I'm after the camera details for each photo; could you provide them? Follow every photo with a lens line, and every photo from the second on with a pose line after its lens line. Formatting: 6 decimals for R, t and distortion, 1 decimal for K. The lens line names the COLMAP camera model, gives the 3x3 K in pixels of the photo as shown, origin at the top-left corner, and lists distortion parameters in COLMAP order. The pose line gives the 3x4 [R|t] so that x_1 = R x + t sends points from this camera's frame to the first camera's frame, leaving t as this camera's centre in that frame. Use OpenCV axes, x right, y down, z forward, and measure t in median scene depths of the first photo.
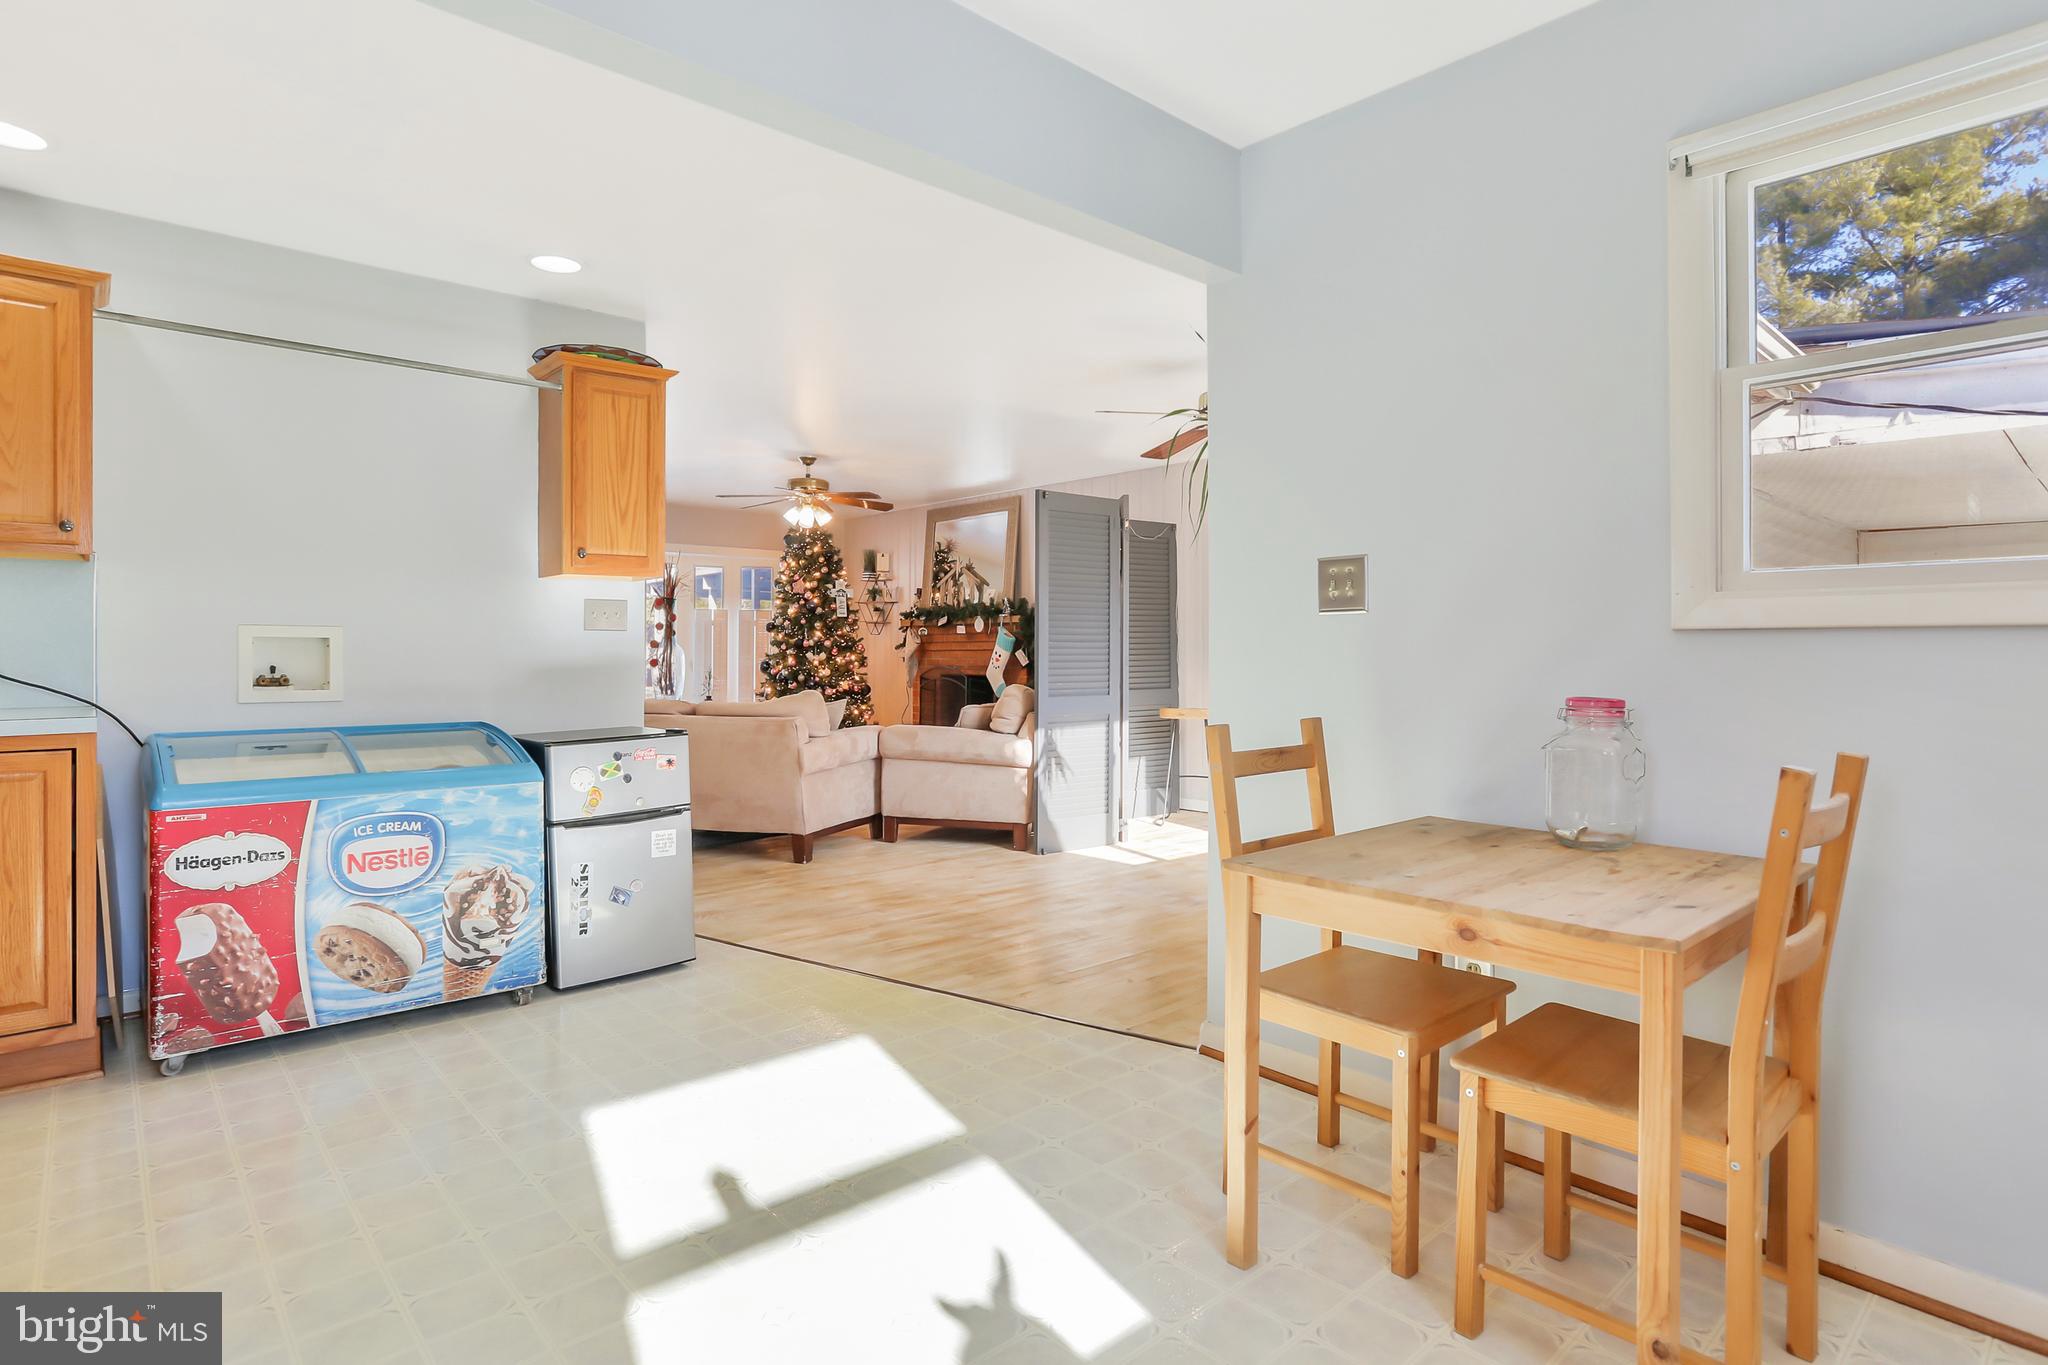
lens RADIAL K [[1071.5, 0, 996.8], [0, 1071.5, 659.1], [0, 0, 1]] dist [-0.001648, 0.000295]
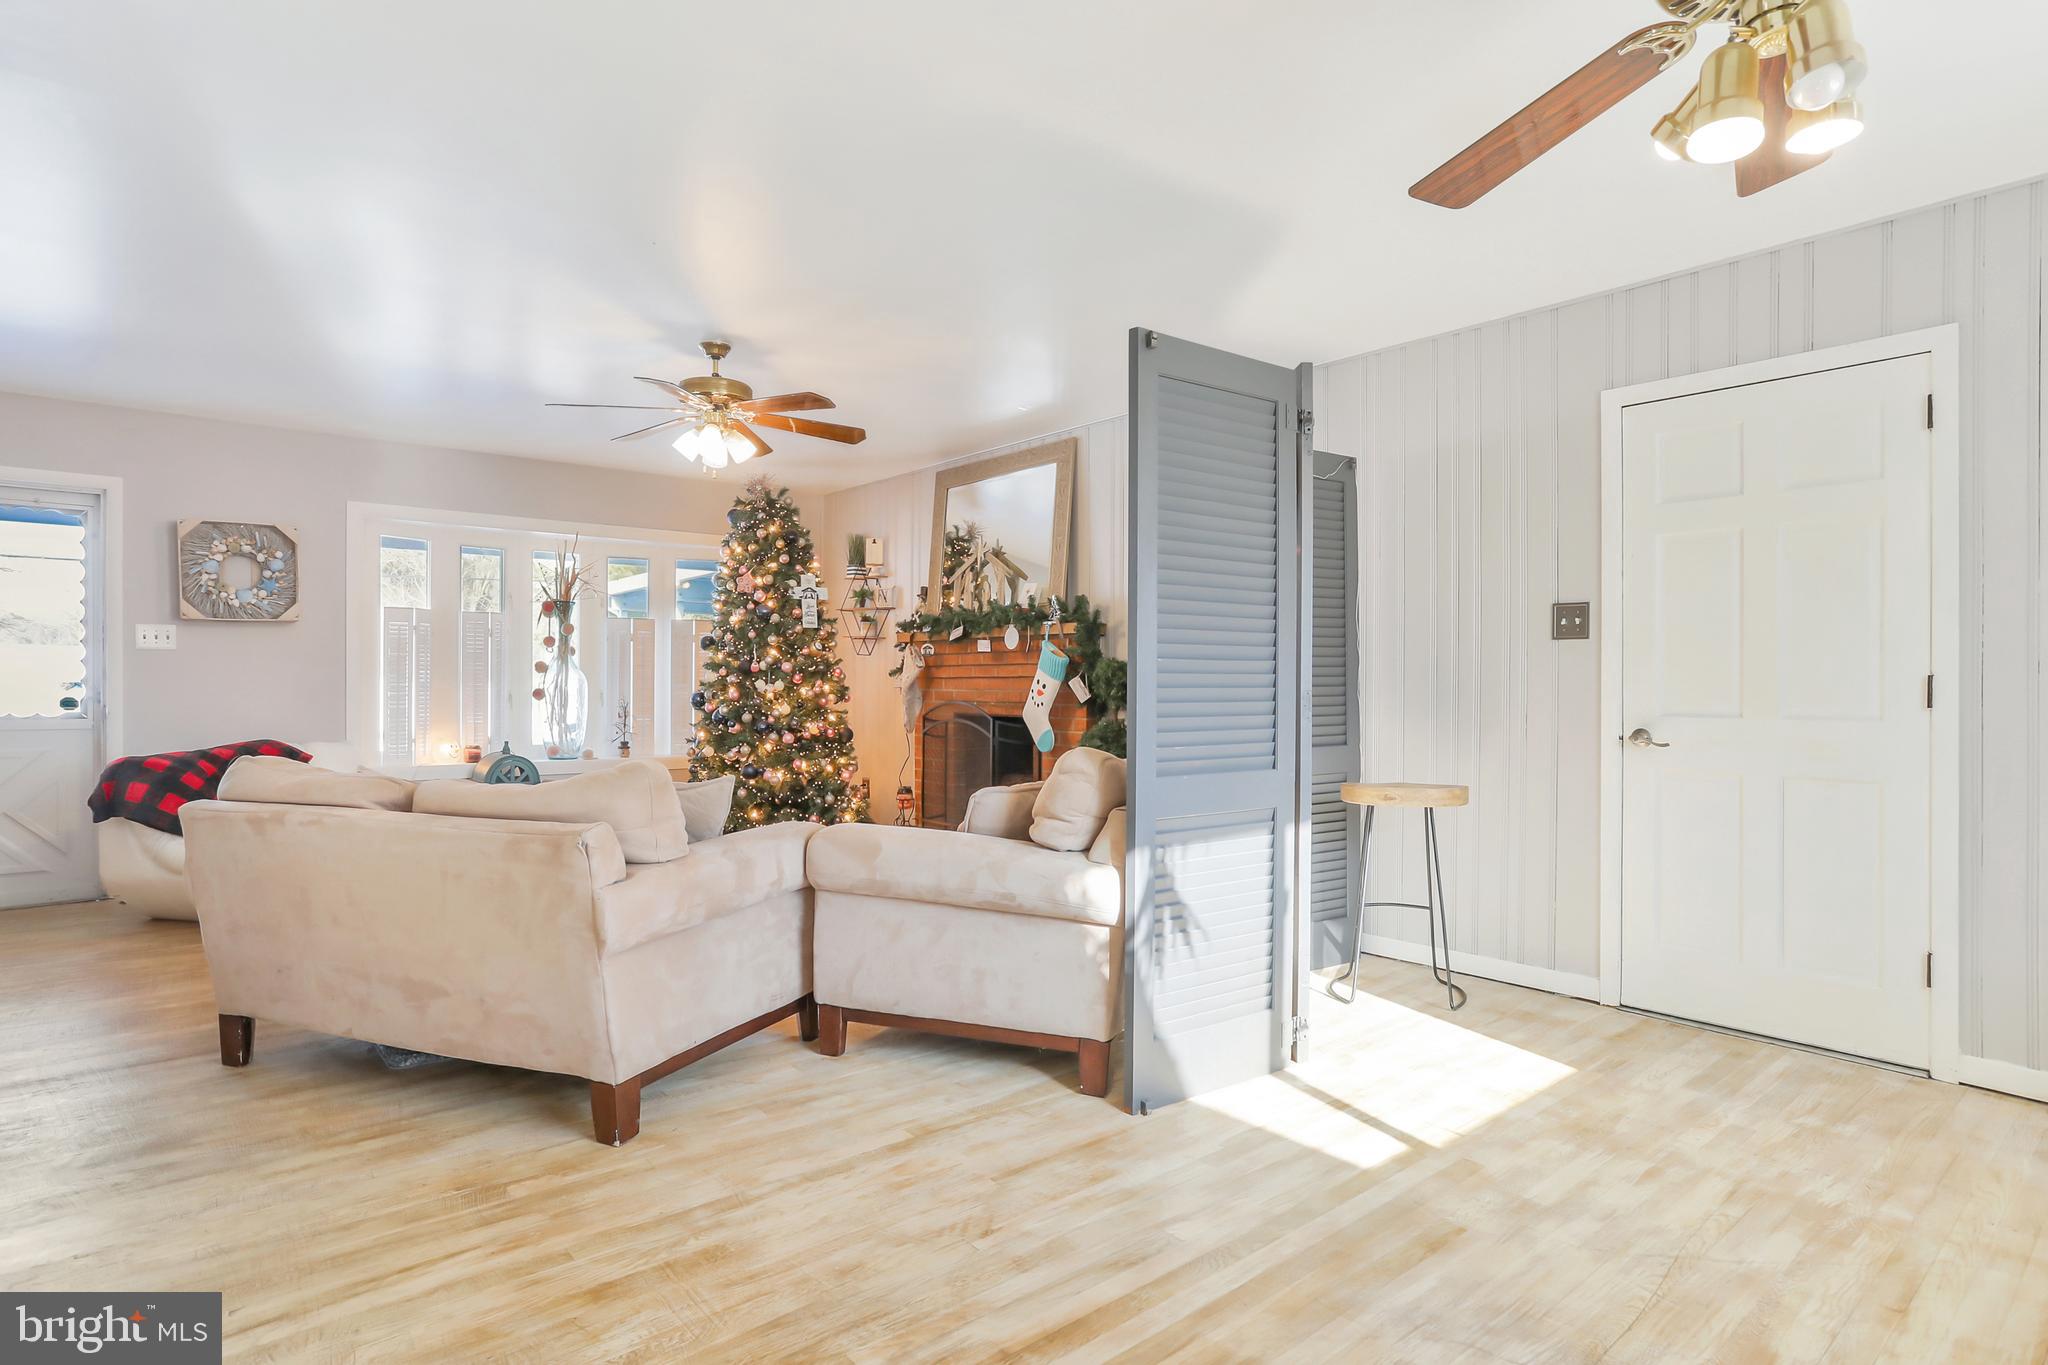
lens RADIAL K [[1064.1, 0, 983.4], [0, 1064.1, 681.7], [0, 0, 1]] dist [0.027113, 0.000753]
pose [[0.998930, 0.002459, -0.046188, -0.003380], [-0.002721, 0.999980, -0.005621, -0.001868], [0.046174, 0.005741, 0.998917, 0.334835]]
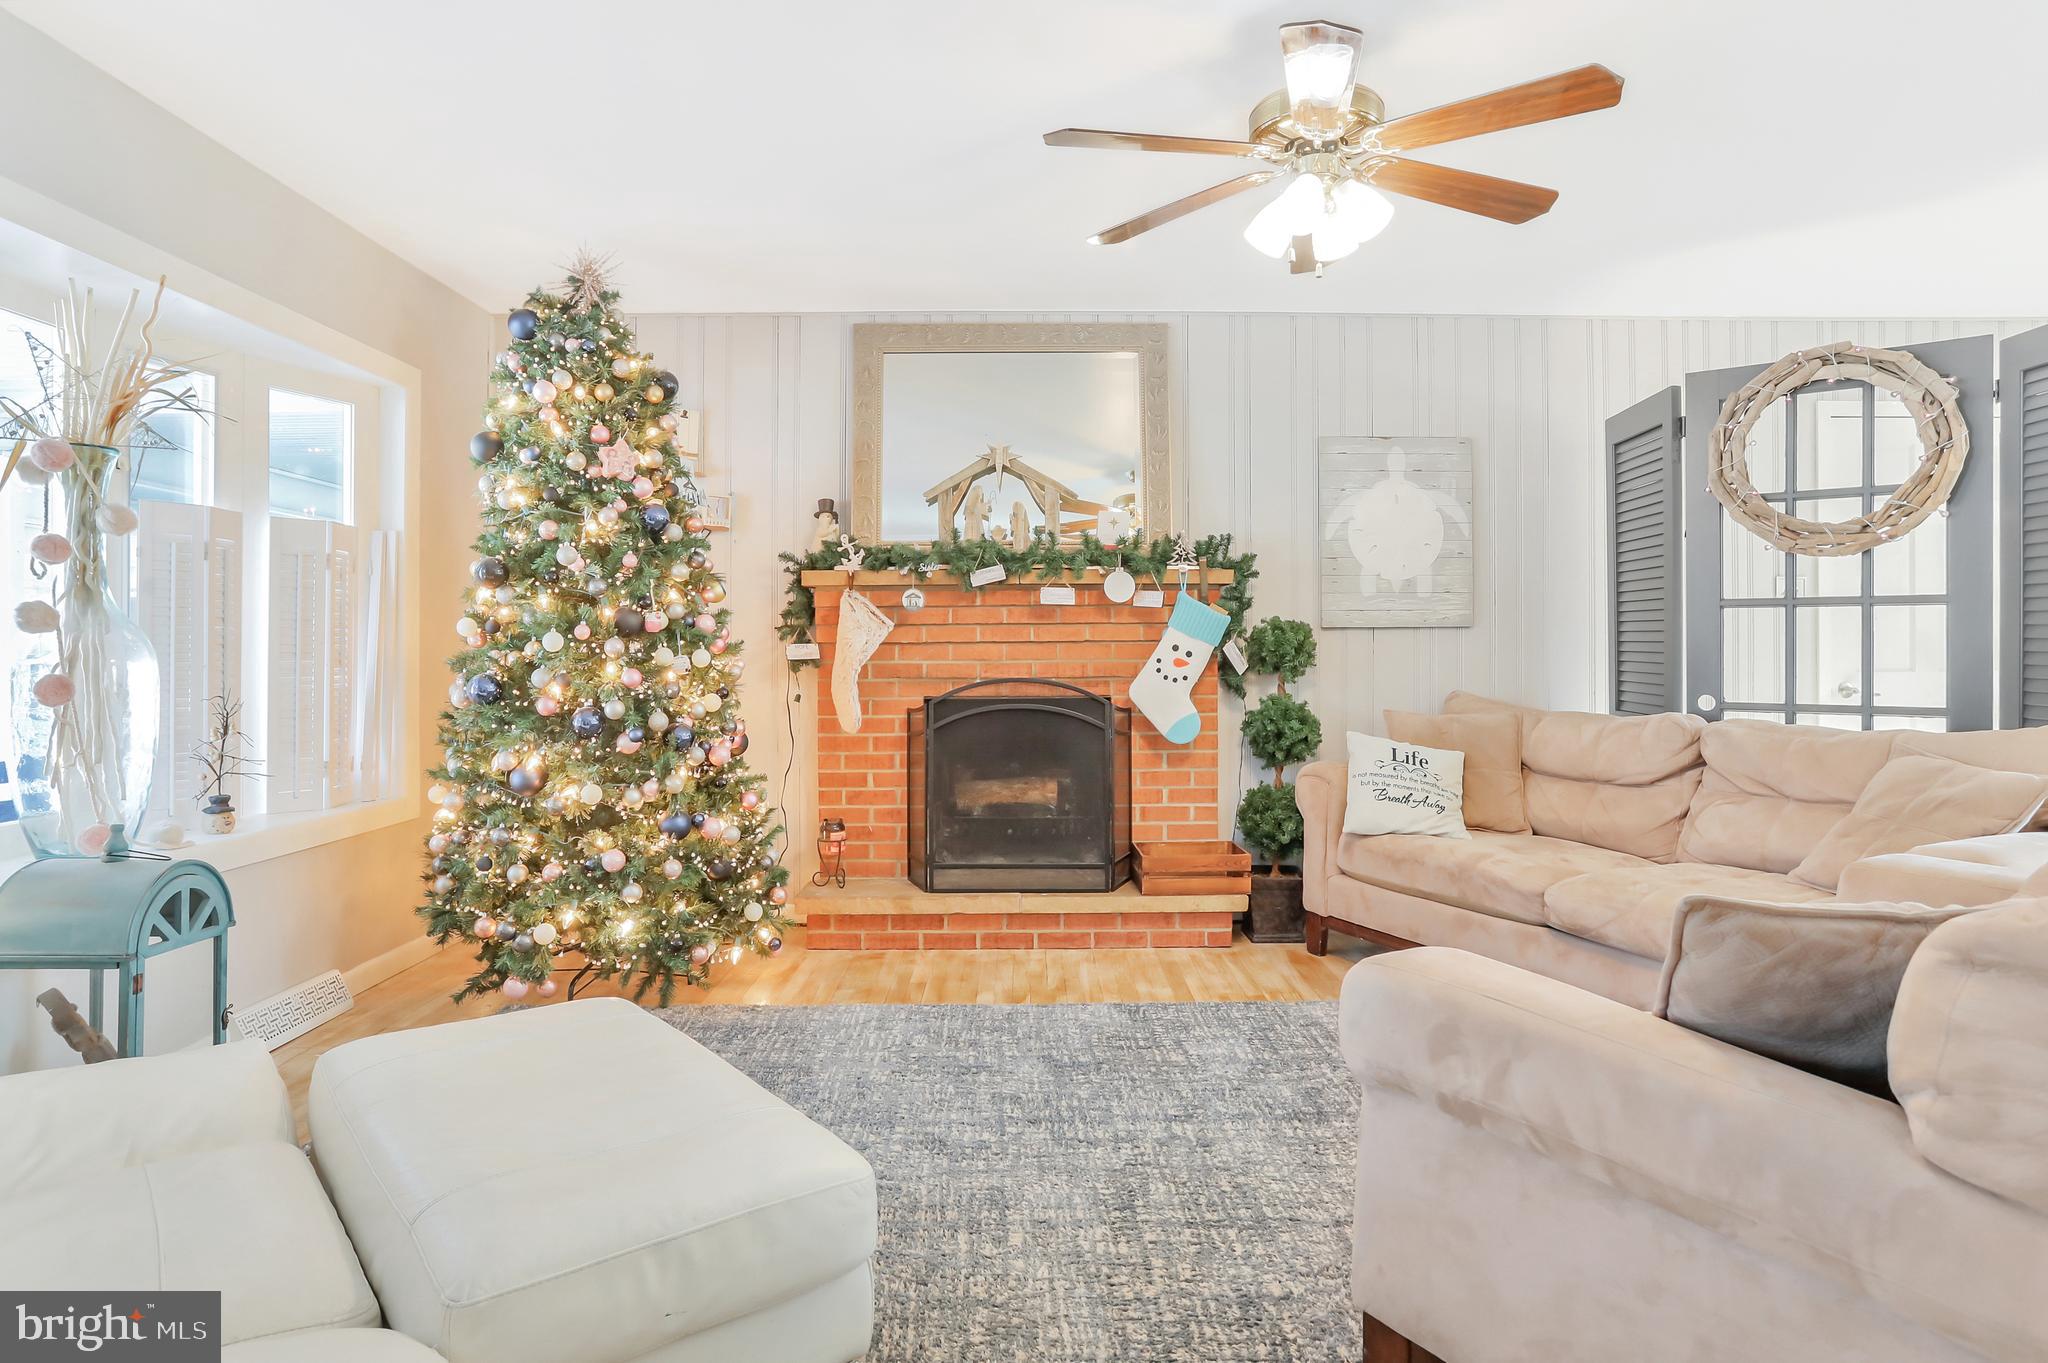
lens RADIAL K [[1133.5, 0, 1028.9], [0, 1133.5, 634.2], [0, 0, 1]] dist [-0.087420, 0.083239]
pose [[0.638655, 0.005683, 0.769472, -0.382530], [0.007831, 0.999873, -0.013884, -0.004784], [-0.769453, 0.014892, 0.638529, 0.669977]]
